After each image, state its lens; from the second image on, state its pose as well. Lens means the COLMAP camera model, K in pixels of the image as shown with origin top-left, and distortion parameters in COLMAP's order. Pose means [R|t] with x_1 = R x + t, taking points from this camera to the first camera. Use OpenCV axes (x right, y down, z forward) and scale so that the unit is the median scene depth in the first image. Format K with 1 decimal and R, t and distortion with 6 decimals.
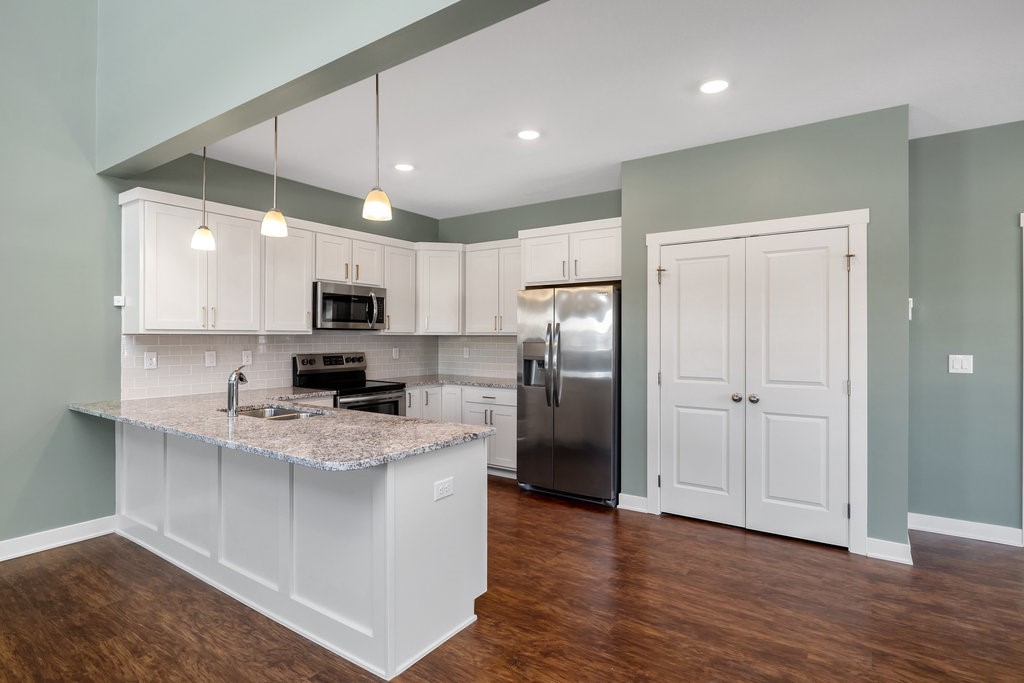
lens RADIAL K [[526.4, 0, 512.0], [0, 526.4, 341.5], [0, 0, 1]] dist [-0.003706, -0.000577]
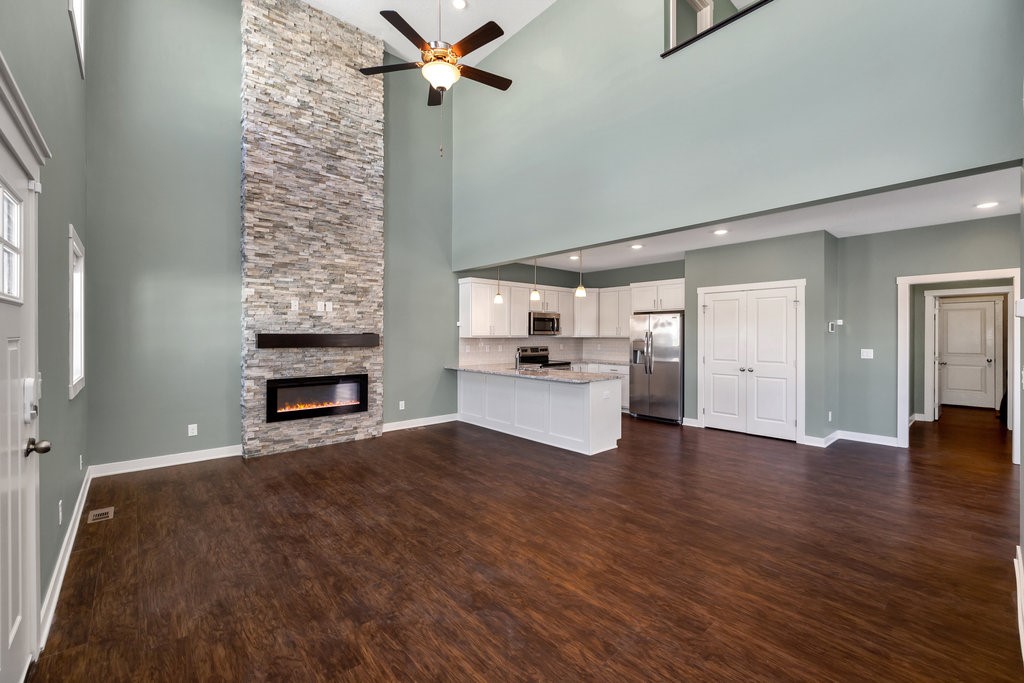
lens RADIAL K [[427.3, 0, 513.1], [0, 427.3, 335.8], [0, 0, 1]] dist [-0.000068, 0.000020]
pose [[0.972243, 0.000075, -0.233973, -0.042284], [-0.001264, 0.999987, -0.004934, -0.011612], [0.233970, 0.005093, 0.972230, -0.689634]]
